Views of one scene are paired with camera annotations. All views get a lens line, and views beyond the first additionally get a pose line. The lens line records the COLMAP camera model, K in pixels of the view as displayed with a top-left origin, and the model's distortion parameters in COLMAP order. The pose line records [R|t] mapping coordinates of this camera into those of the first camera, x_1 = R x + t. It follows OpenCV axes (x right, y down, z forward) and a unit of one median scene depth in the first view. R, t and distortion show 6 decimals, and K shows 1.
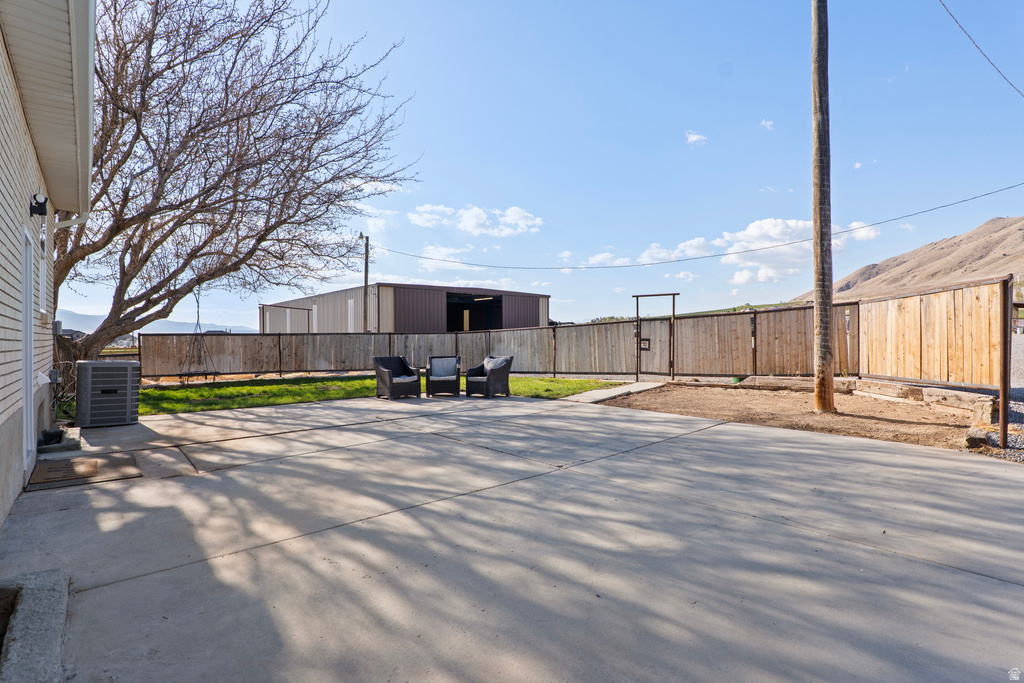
lens RADIAL K [[477.3, 0, 512.0], [0, 477.3, 341.5], [0, 0, 1]] dist [-0.001502, -0.000242]
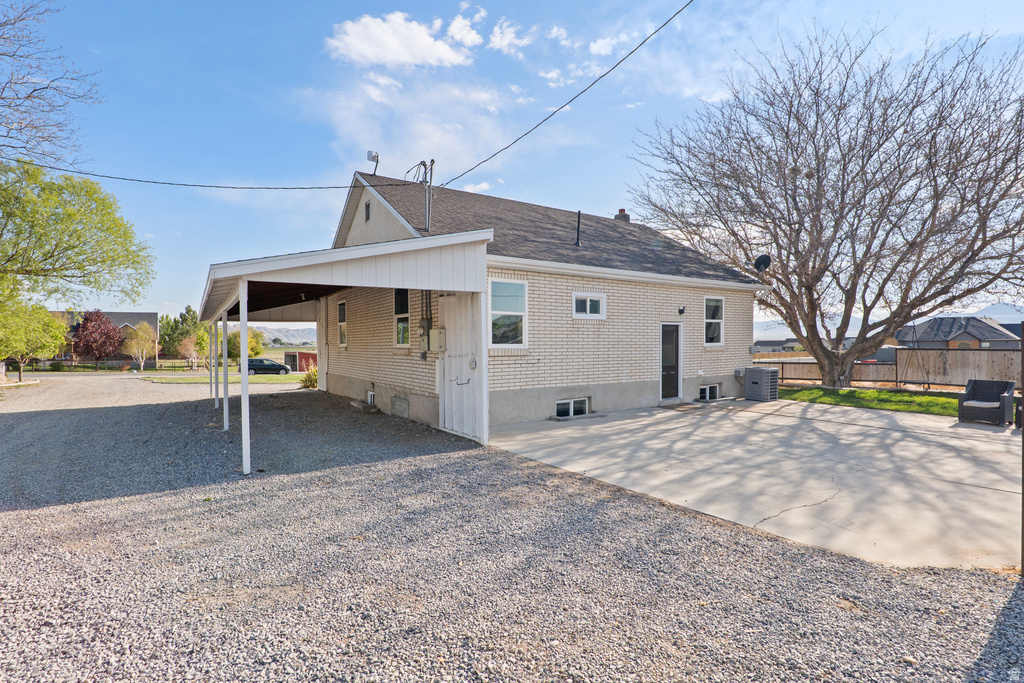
lens RADIAL K [[477.3, 0, 512.0], [0, 477.3, 341.5], [0, 0, 1]] dist [-0.001502, -0.000242]
pose [[-0.125081, 0.001243, -0.992146, 0.818151], [0.000653, 0.999999, 0.001171, -0.046517], [0.992146, -0.000502, -0.125082, 0.146281]]
